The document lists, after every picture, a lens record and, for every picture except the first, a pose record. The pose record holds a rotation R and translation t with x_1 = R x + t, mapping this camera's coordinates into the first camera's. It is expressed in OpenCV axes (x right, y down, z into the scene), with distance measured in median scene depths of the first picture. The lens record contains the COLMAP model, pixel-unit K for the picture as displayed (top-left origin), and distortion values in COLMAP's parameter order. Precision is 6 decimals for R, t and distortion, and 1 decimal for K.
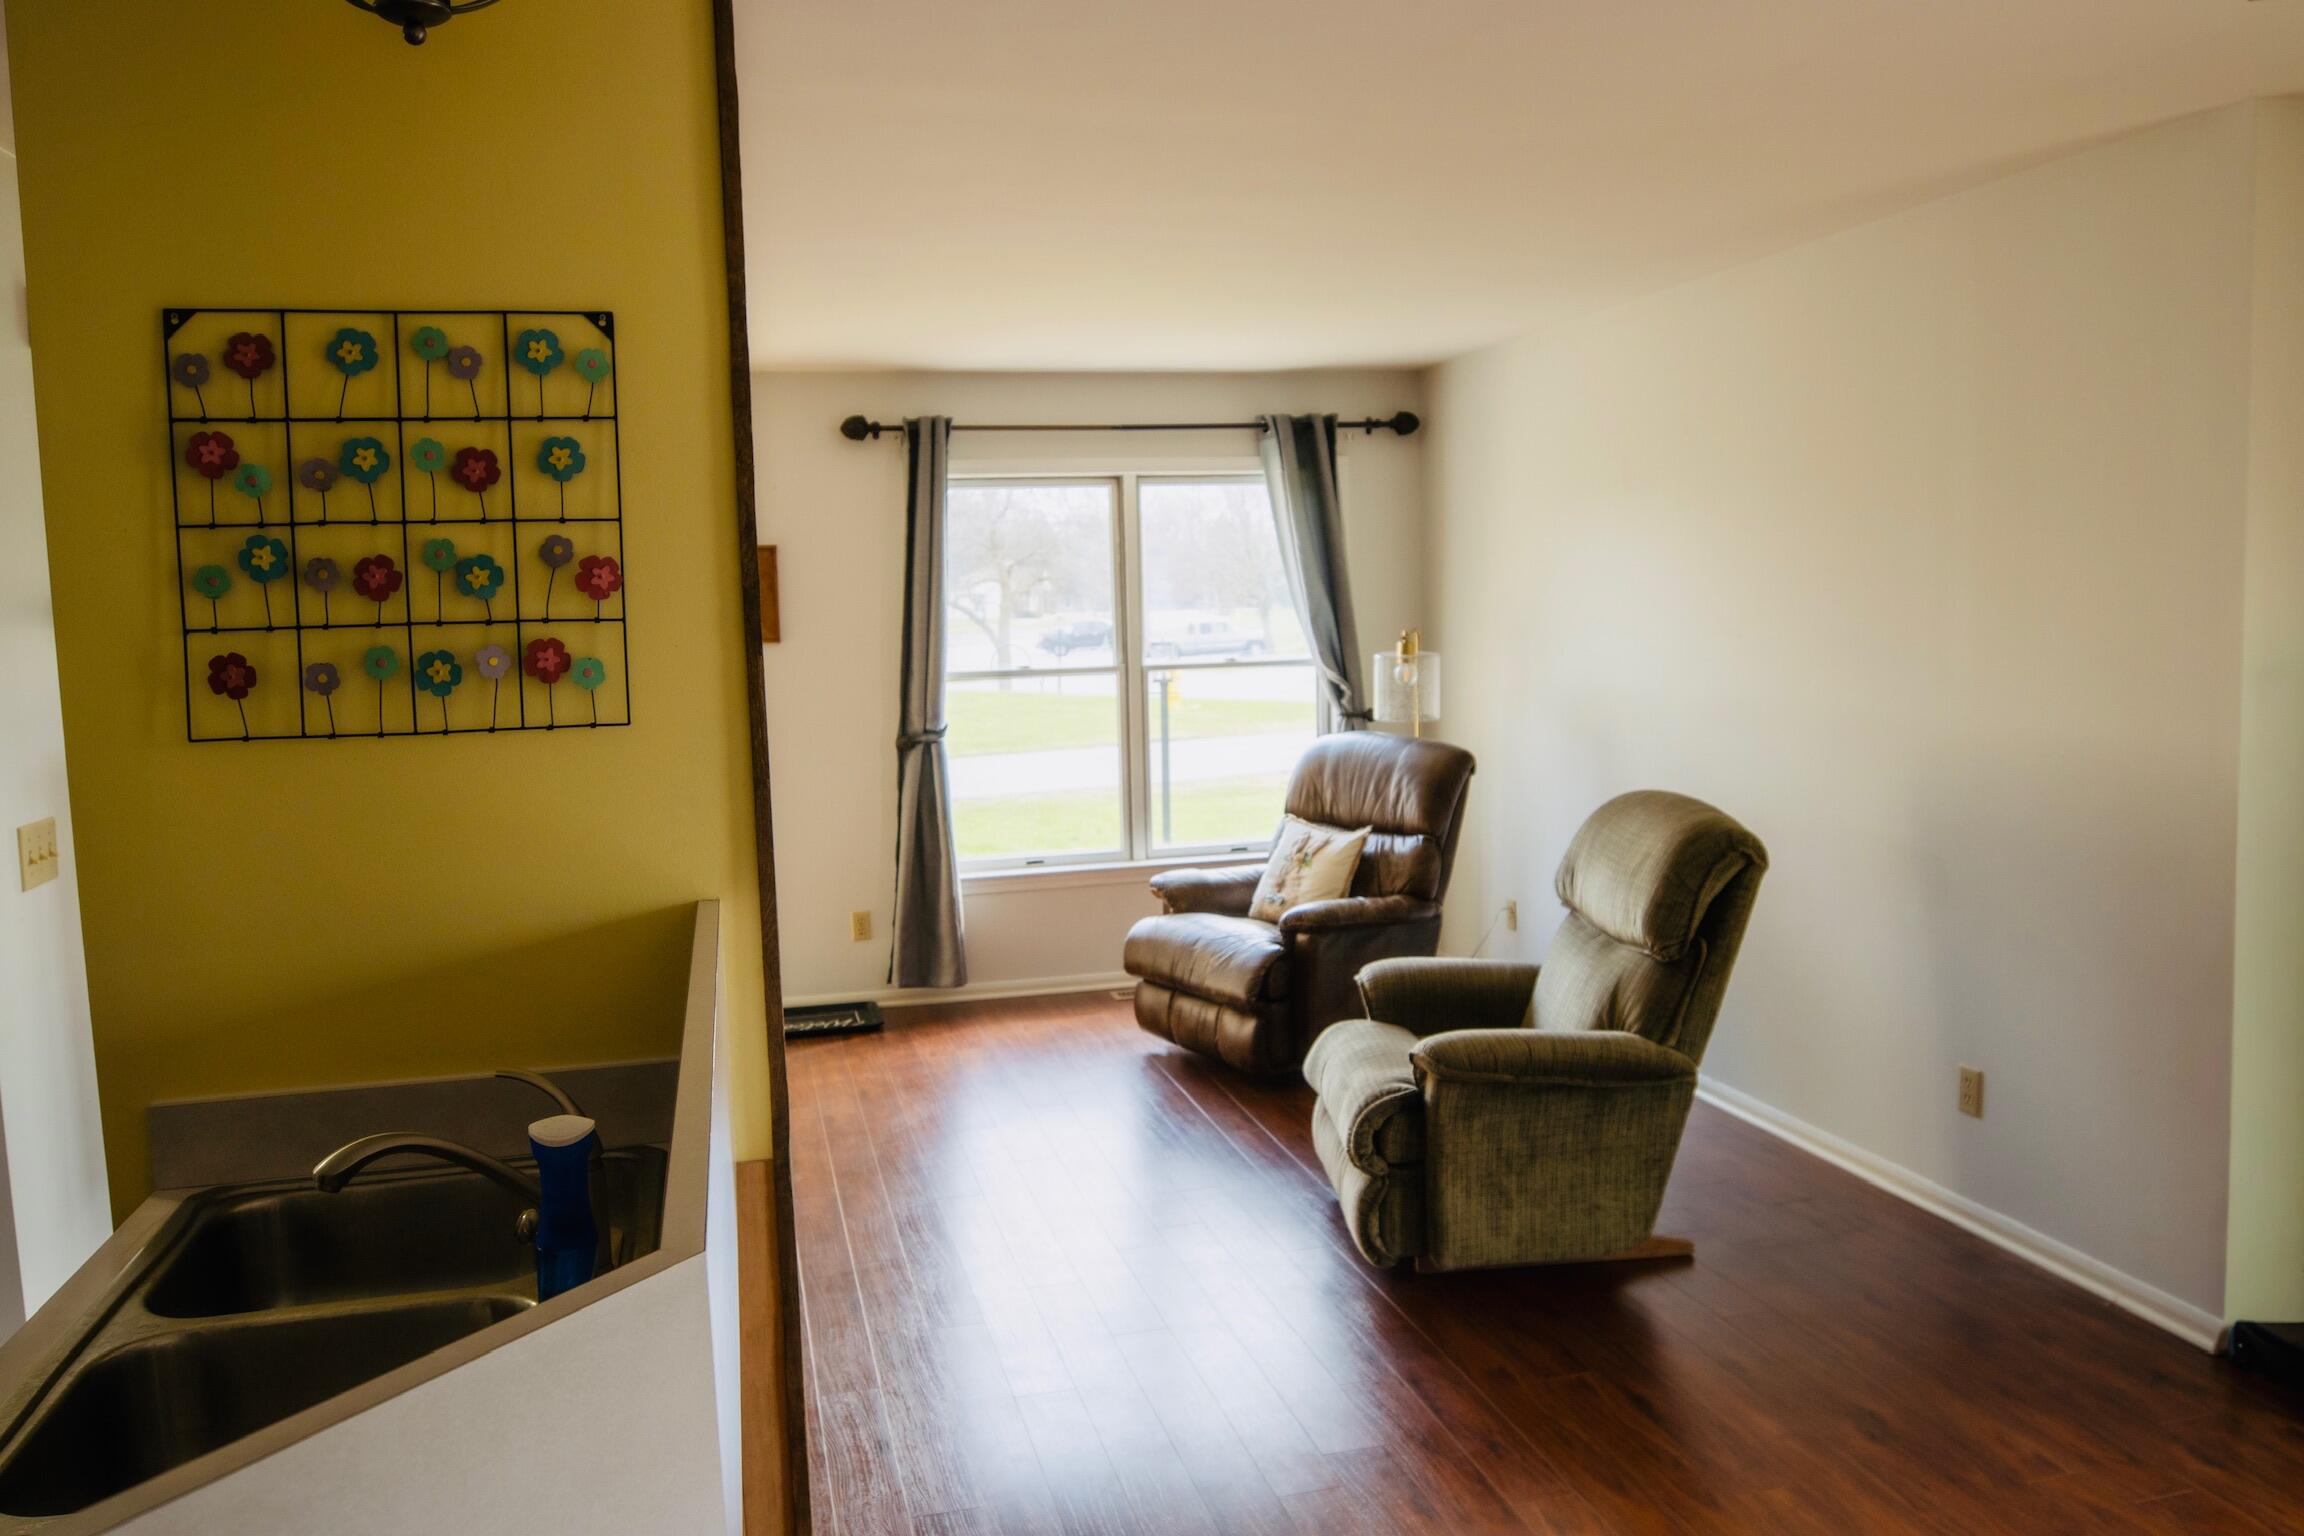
lens RADIAL K [[1690.8, 0, 1157.4], [0, 1690.8, 768.5], [0, 0, 1]] dist [-0.042645, 0.003655]
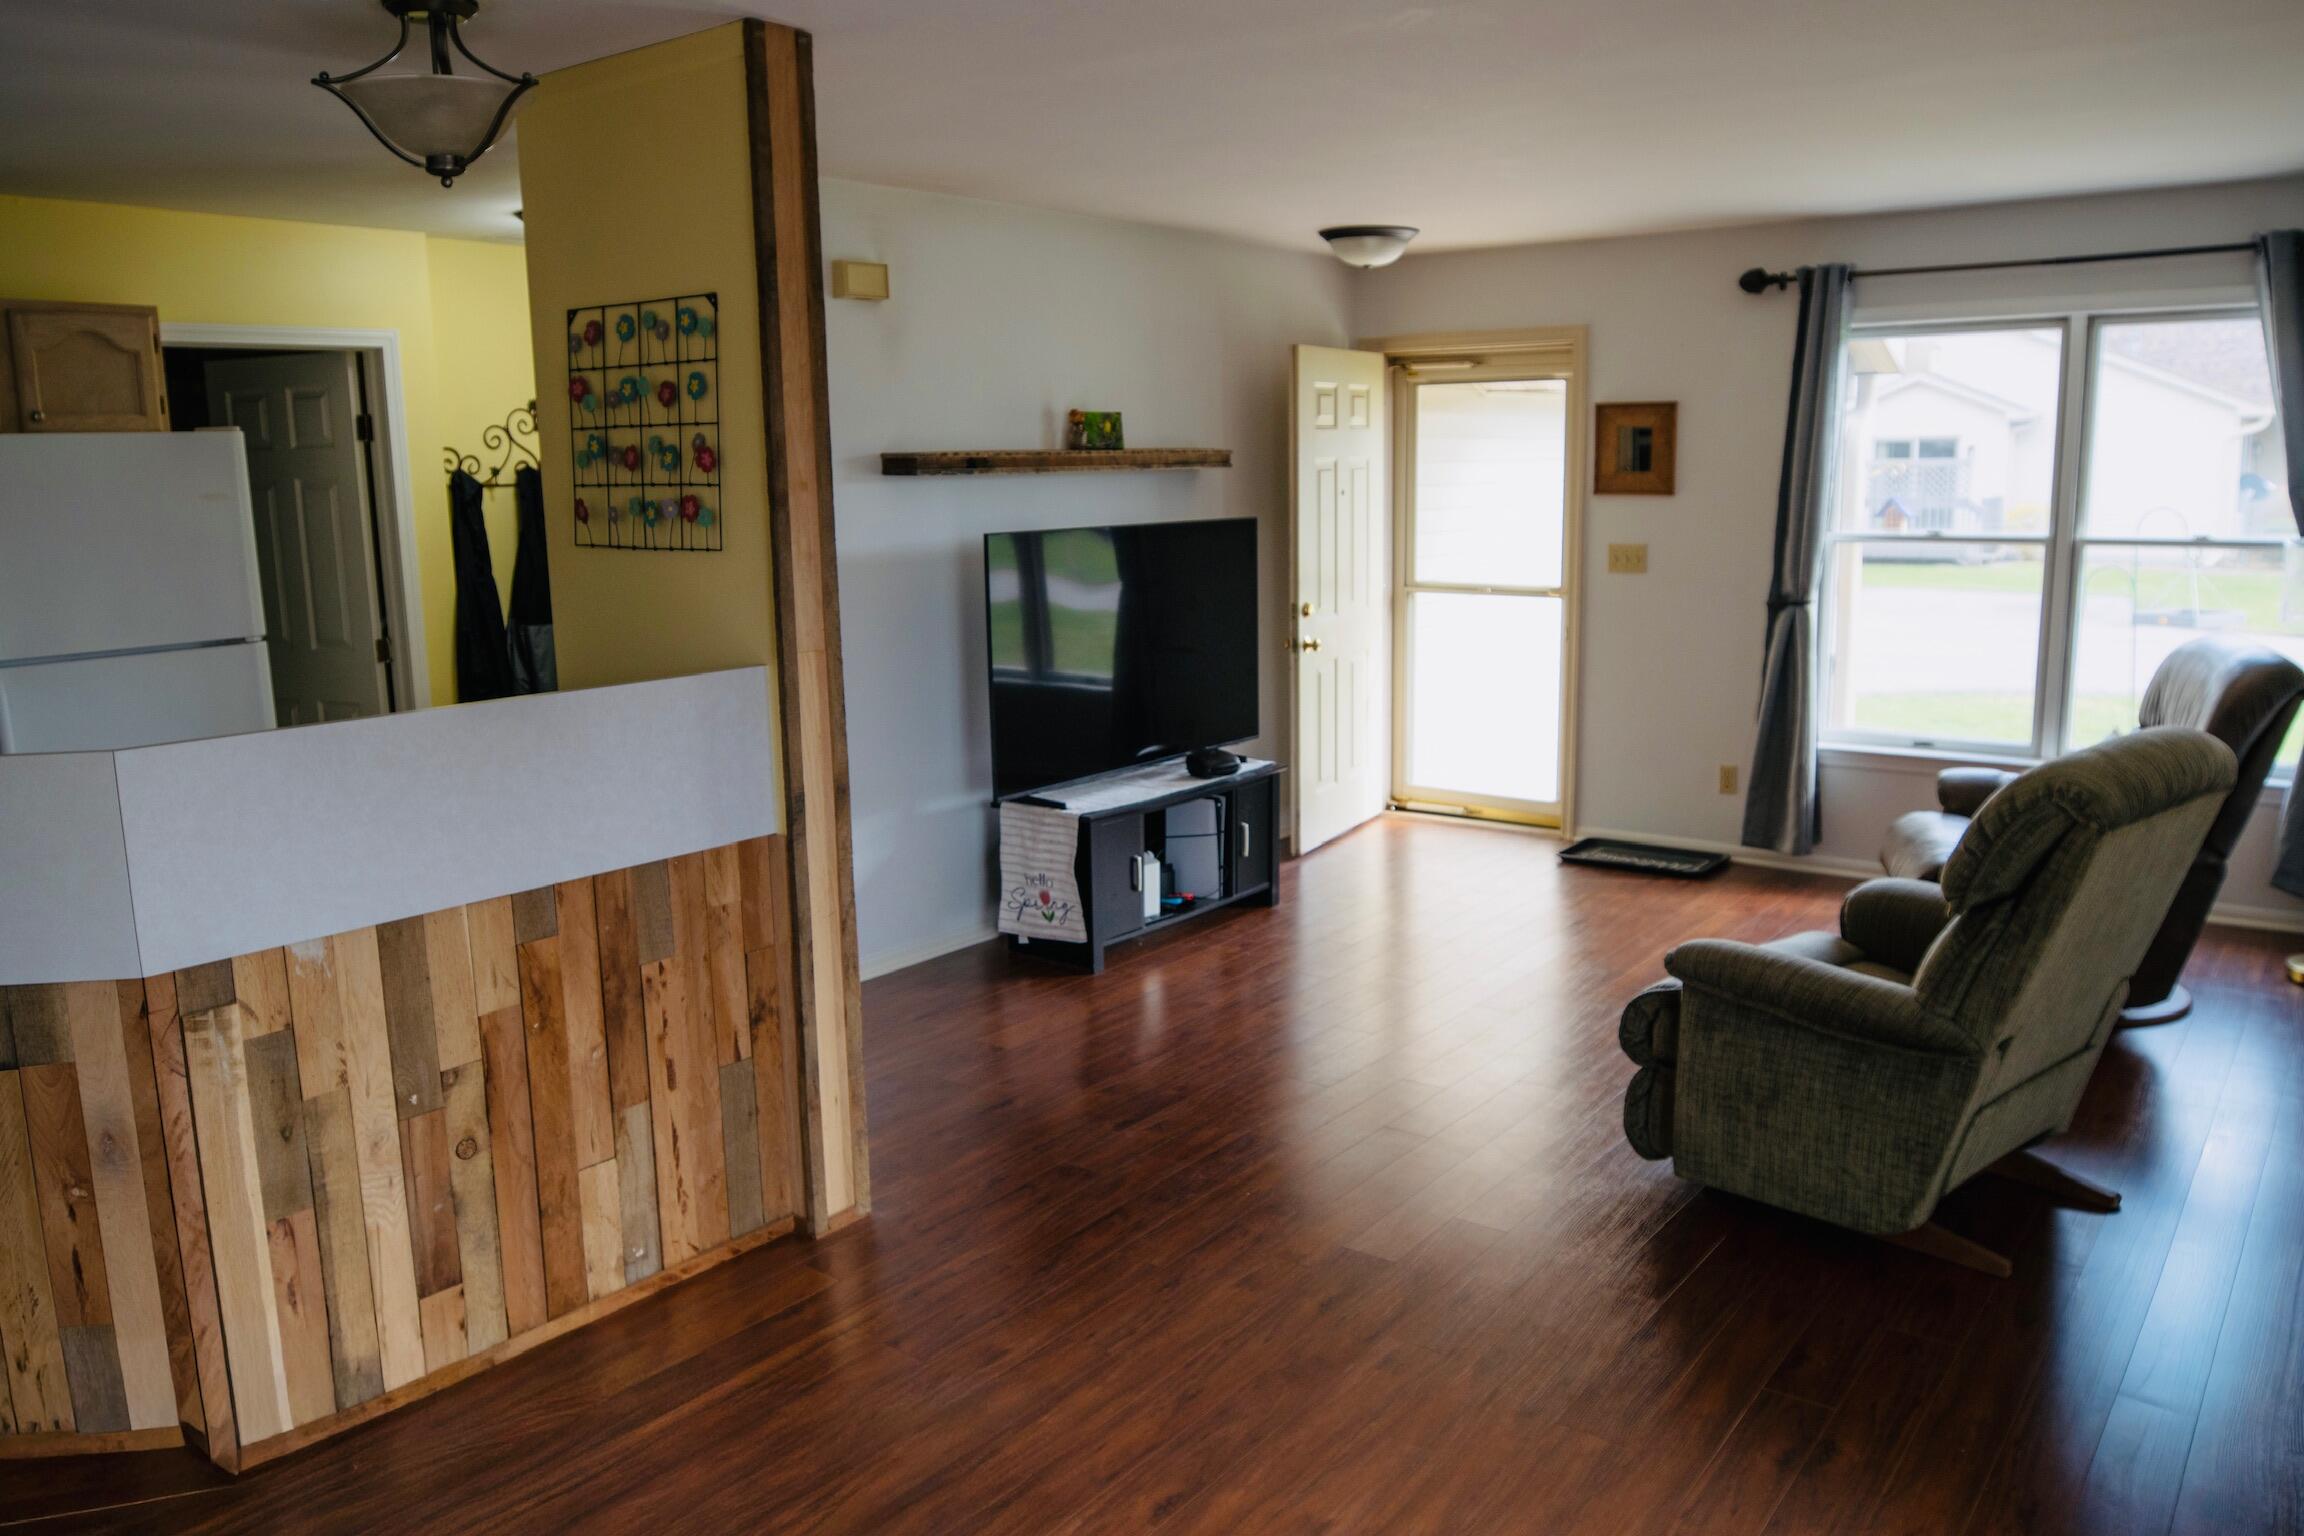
lens RADIAL K [[1690.8, 0, 1151.8], [0, 1690.8, 772.7], [0, 0, 1]] dist [-0.042645, 0.003655]
pose [[0.622665, 0.156656, -0.766647, 1.255931], [-0.079586, 0.987353, 0.137116, -0.072186], [0.778431, -0.024363, 0.627257, 0.305889]]
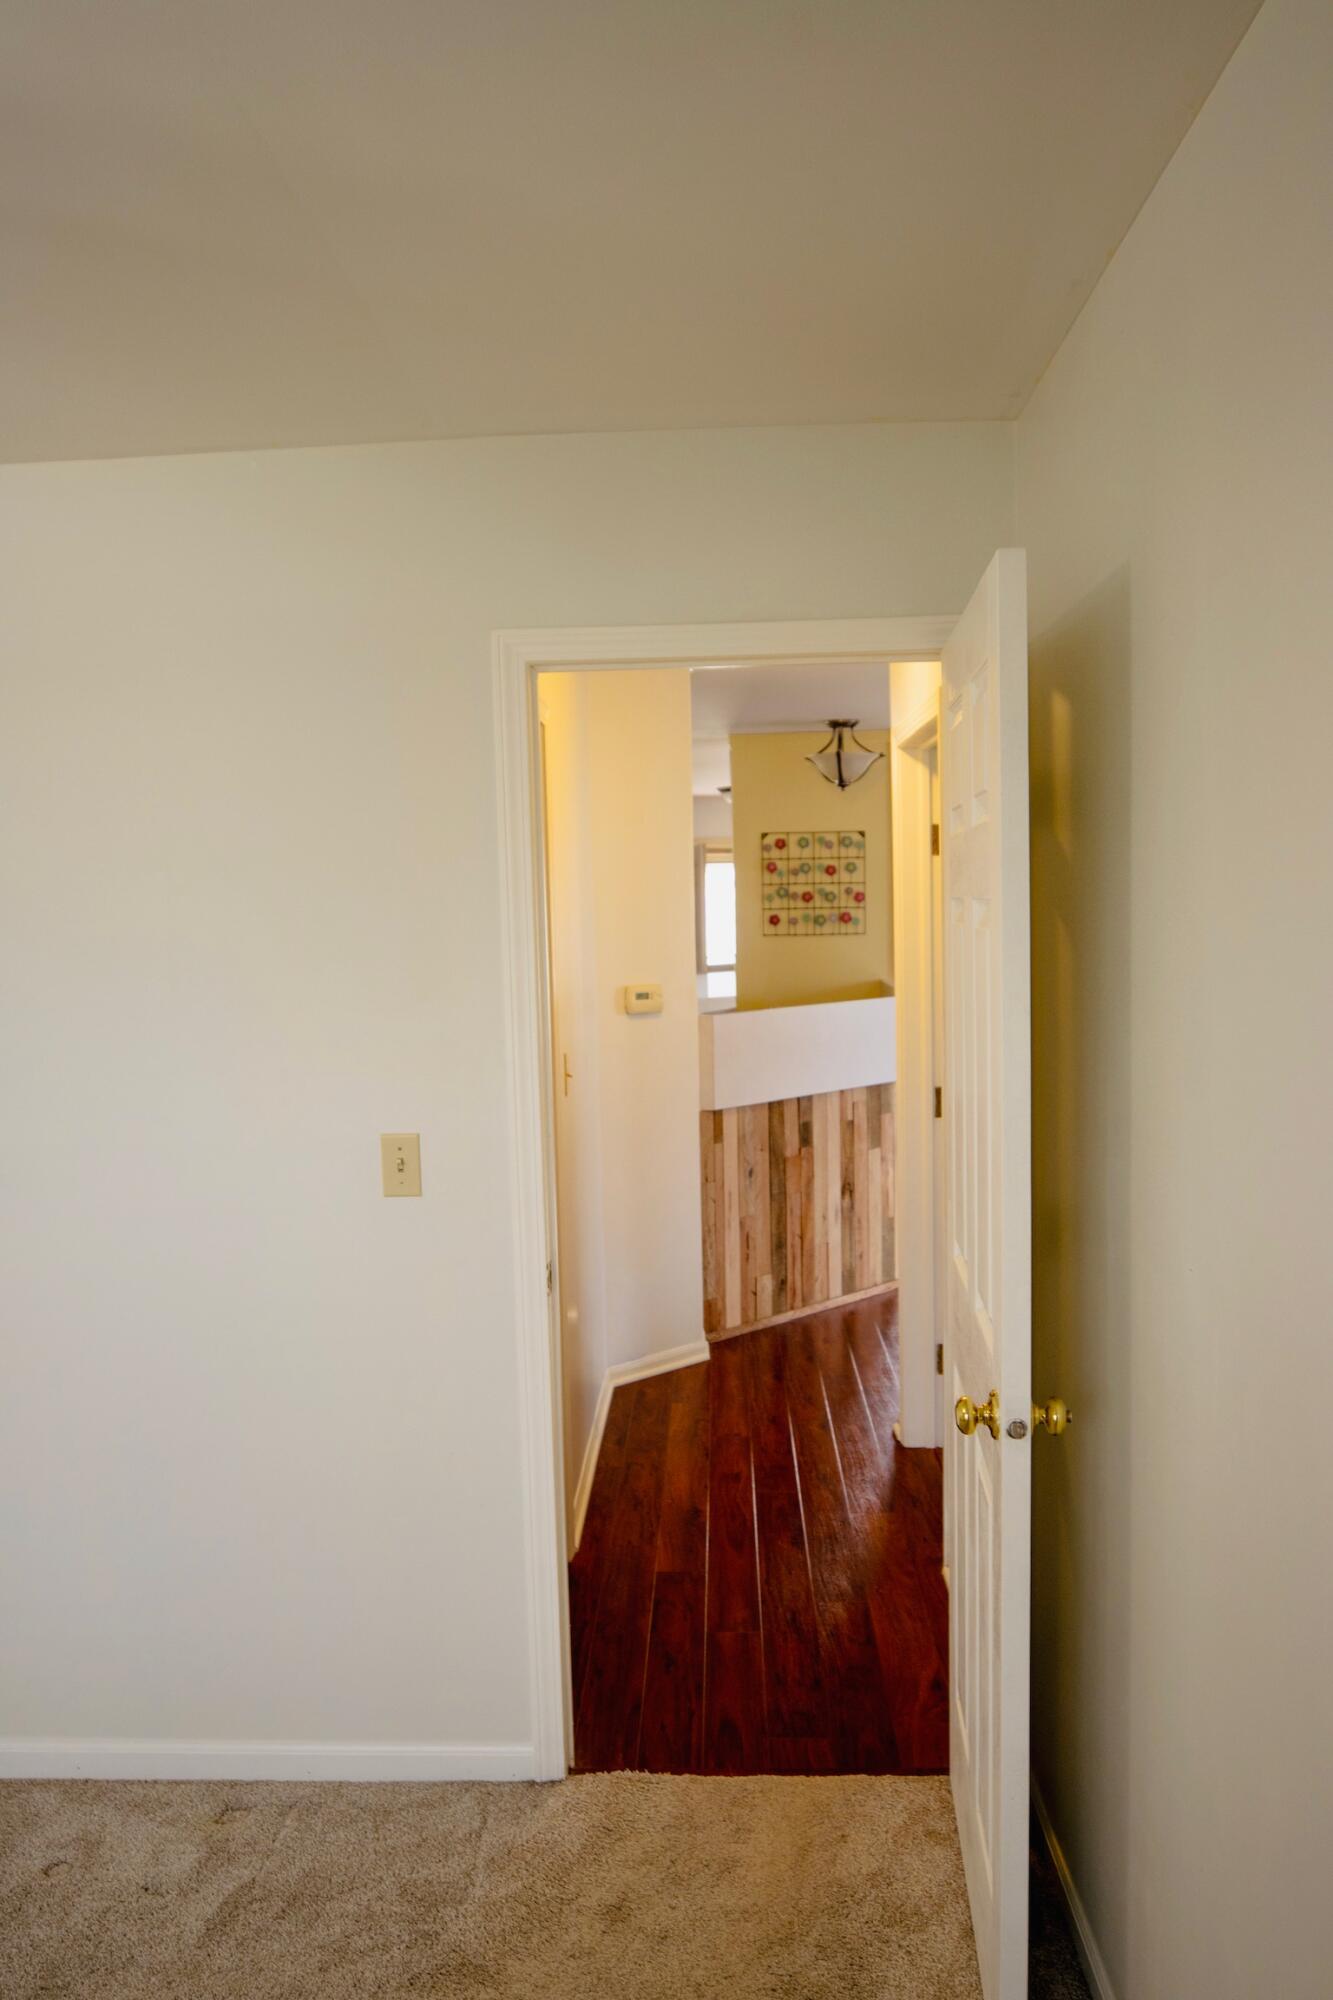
lens RADIAL K [[1467.7, 0, 664.6], [0, 1467.7, 1003.5], [0, 0, 1]] dist [-0.042645, 0.003655]
pose [[0.957729, 0.027784, -0.286328, 0.235168], [-0.032814, 0.999380, -0.012782, 0.202785], [0.285795, 0.021638, 0.958046, -2.517573]]
